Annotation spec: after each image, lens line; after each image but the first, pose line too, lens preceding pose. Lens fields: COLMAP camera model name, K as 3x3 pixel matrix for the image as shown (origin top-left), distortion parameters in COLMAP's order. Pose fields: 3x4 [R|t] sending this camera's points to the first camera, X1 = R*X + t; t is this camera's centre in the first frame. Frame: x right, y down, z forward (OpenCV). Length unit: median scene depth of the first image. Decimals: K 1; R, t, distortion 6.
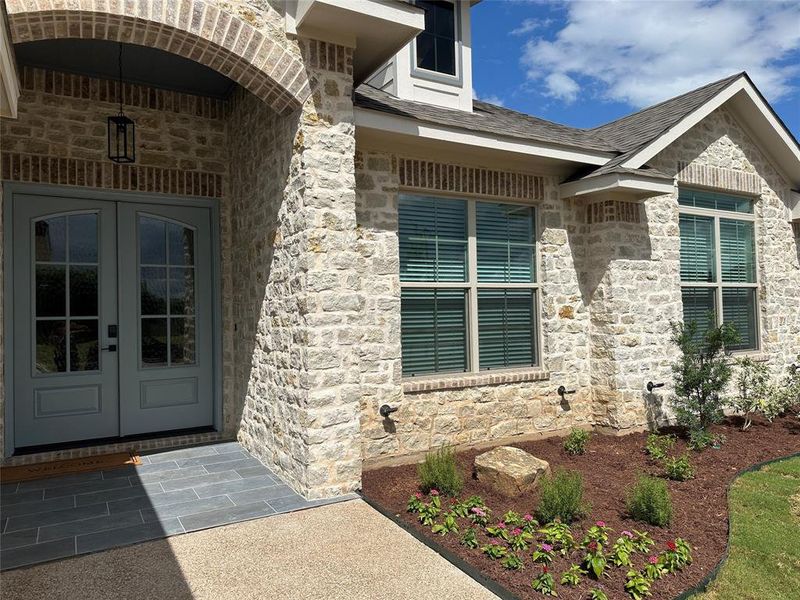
lens RADIAL K [[564.6, 0, 403.0], [0, 564.6, 297.6], [0, 0, 1]] dist [0.104063, -0.133846]
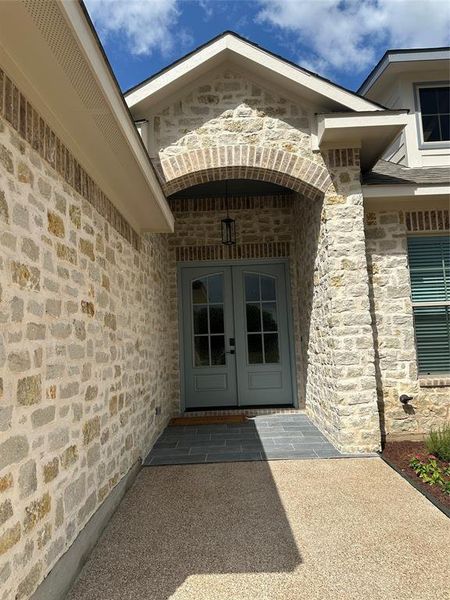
lens RADIAL K [[423.4, 0, 226.5], [0, 423.4, 296.8], [0, 0, 1]] dist [0.104063, -0.133846]
pose [[0.860630, -0.068042, -0.504665, 0.147051], [0.037651, 0.996823, -0.070190, 0.014613], [0.507837, 0.041406, 0.860457, -0.111291]]
